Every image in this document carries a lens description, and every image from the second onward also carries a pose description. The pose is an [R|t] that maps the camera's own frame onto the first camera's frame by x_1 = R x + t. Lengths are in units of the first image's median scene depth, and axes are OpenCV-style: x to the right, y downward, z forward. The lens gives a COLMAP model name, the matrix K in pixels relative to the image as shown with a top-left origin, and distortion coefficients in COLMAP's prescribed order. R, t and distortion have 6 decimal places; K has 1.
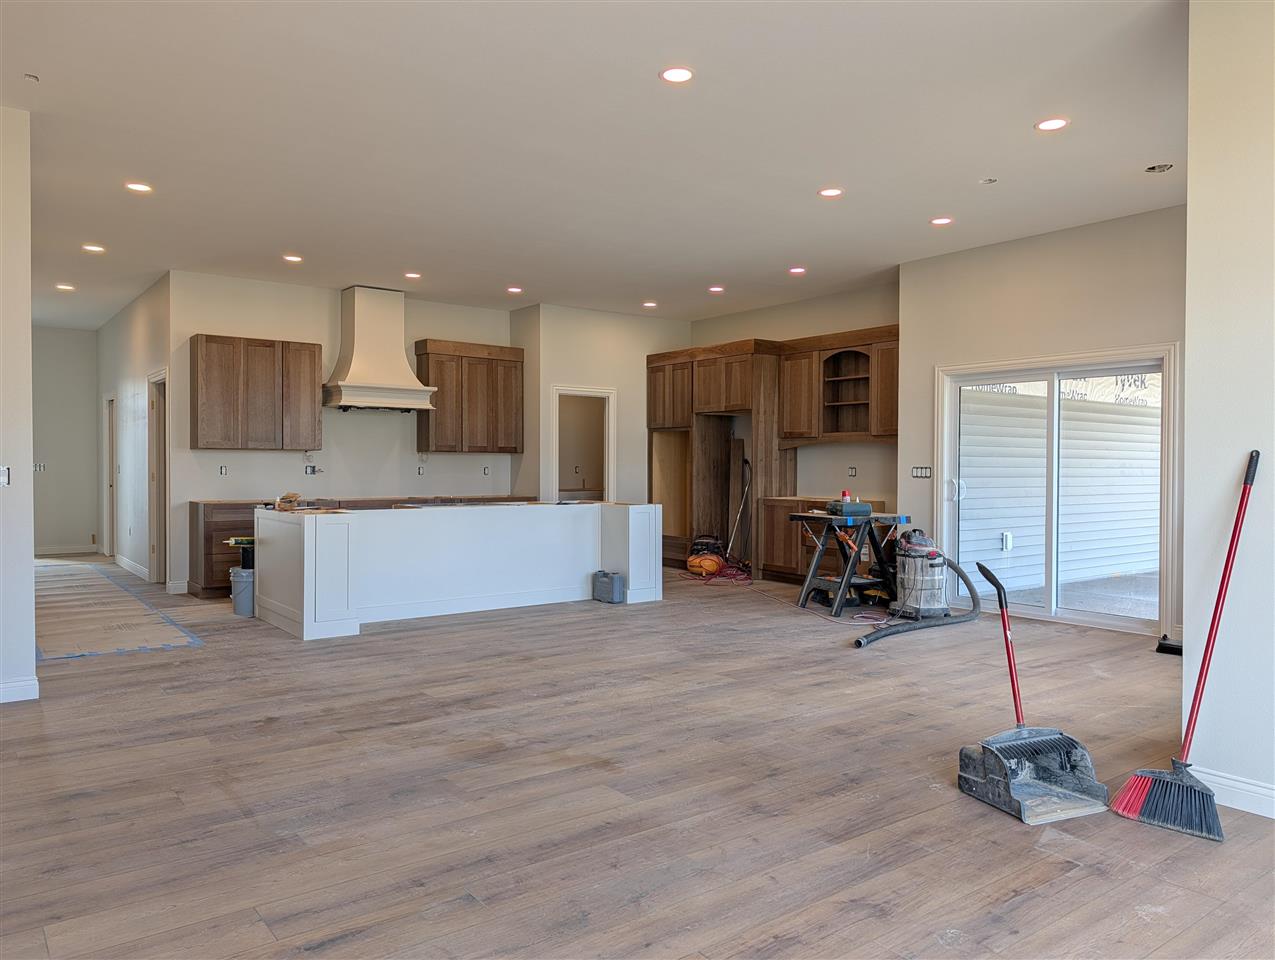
lens RADIAL K [[886.3, 0, 642.9], [0, 886.3, 482.5], [0, 0, 1]] dist [0.027512, -0.025417]
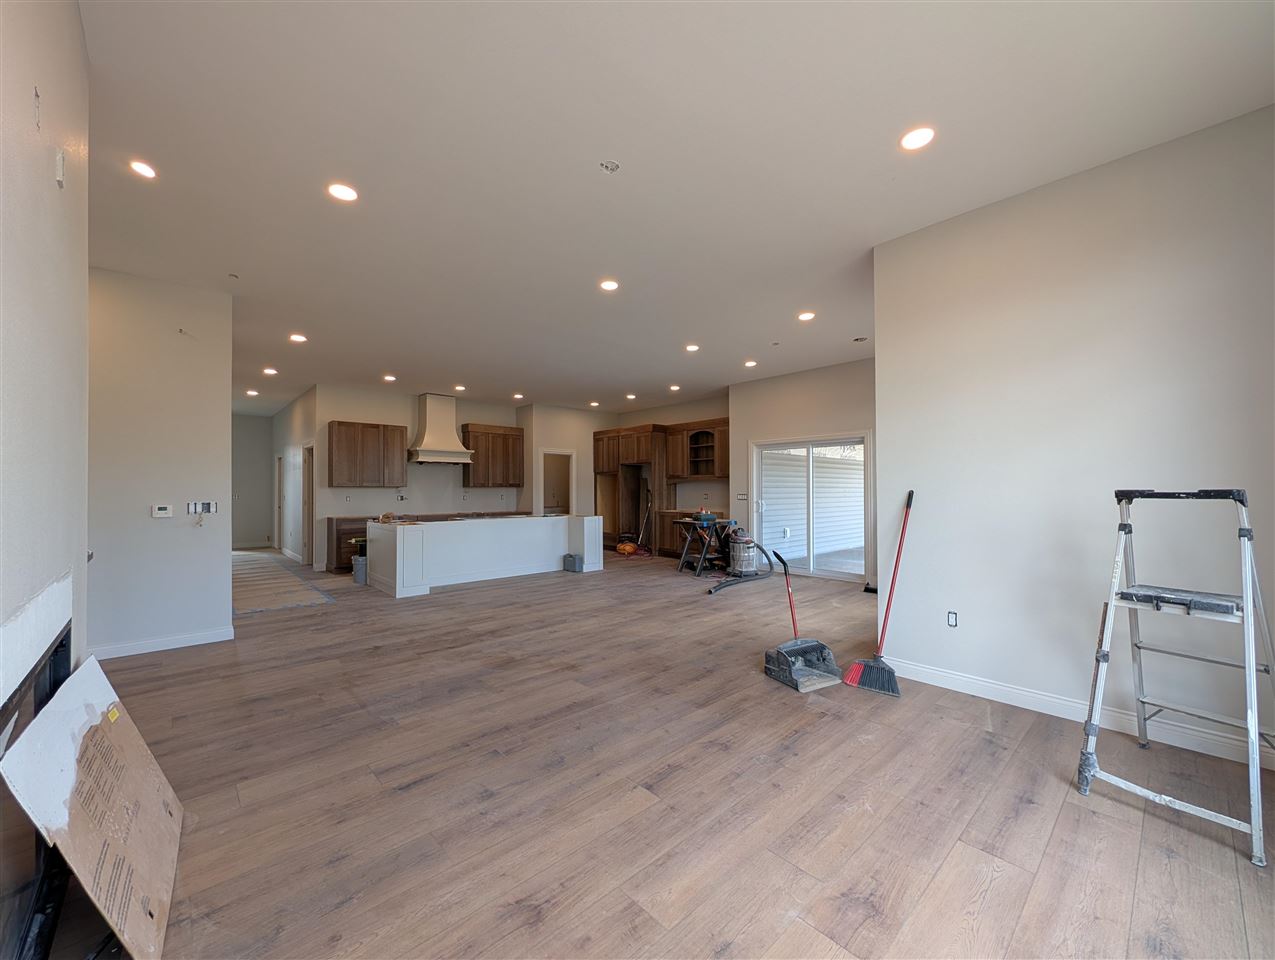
lens RADIAL K [[490.3, 0, 636.4], [0, 490.3, 488.0], [0, 0, 1]] dist [-0.001953, 0.000455]
pose [[0.995707, -0.007093, 0.092294, -0.001220], [0.009227, 0.999699, -0.022714, -0.008988], [-0.092105, 0.023468, 0.995473, 0.000632]]
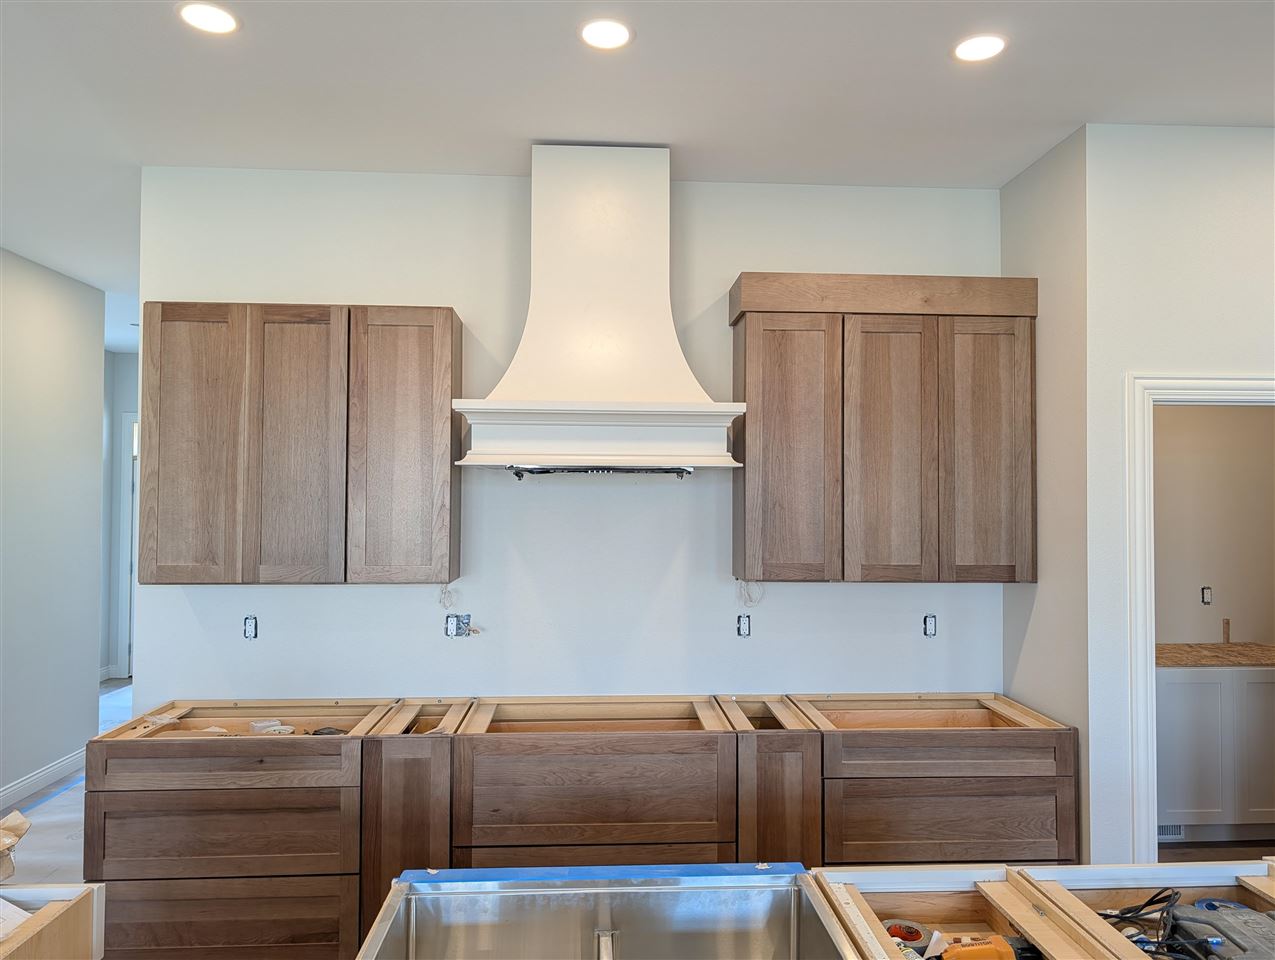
lens RADIAL K [[886.3, 0, 654.4], [0, 886.3, 484.9], [0, 0, 1]] dist [0.027512, -0.025417]
pose [[0.823544, -0.008934, -0.567182, -0.080404], [-0.012231, 0.999364, -0.033501, -0.075068], [0.567120, 0.034527, 0.822911, 0.827050]]
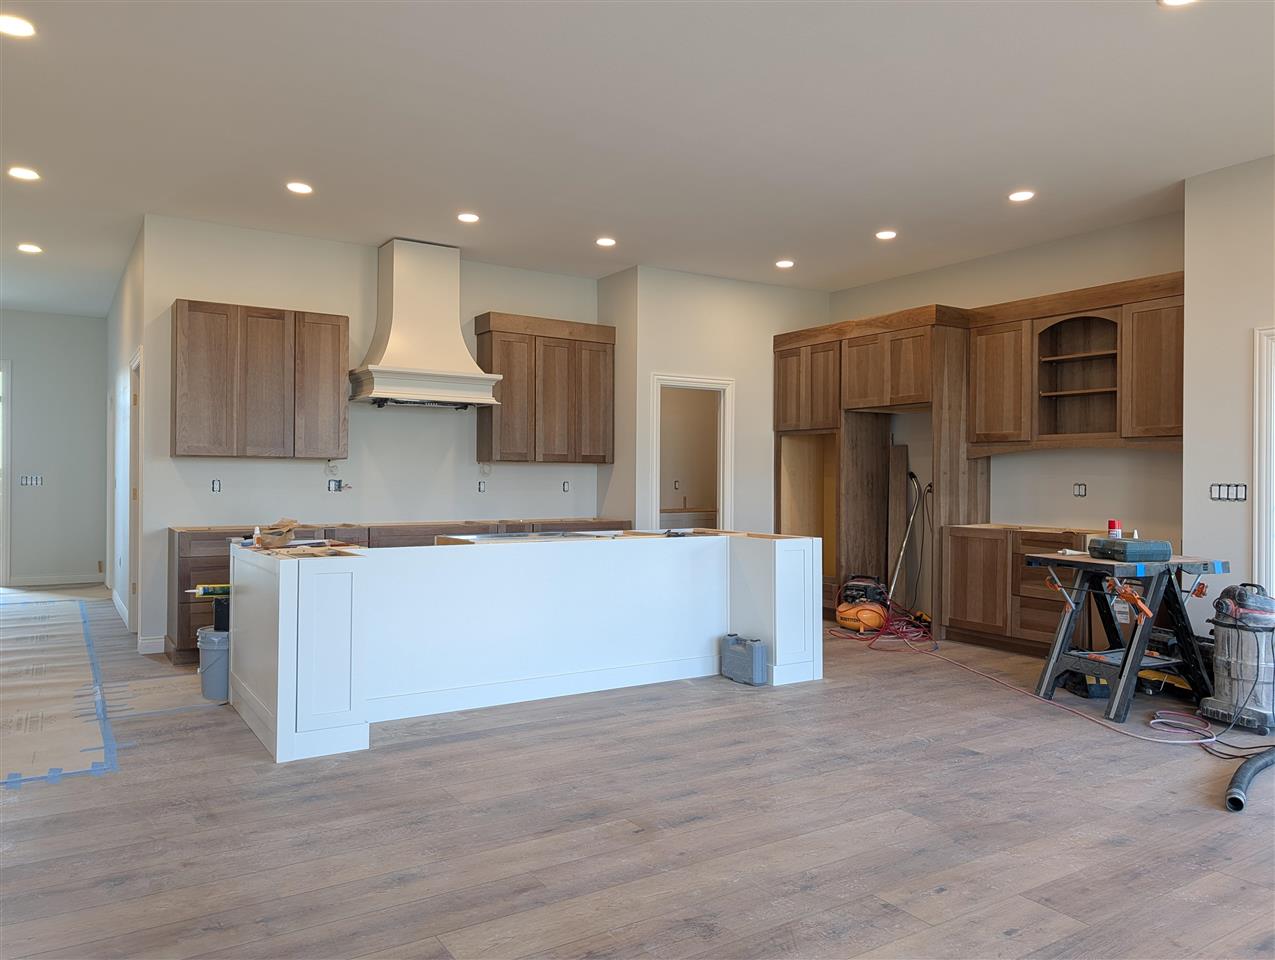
lens RADIAL K [[886.3, 0, 645.7], [0, 886.3, 480.5], [0, 0, 1]] dist [0.027512, -0.025417]
pose [[0.996752, 0.002369, -0.080497, -0.060625], [-0.003851, 0.999826, -0.018255, -0.006416], [0.080440, 0.018506, 0.996588, 0.317129]]
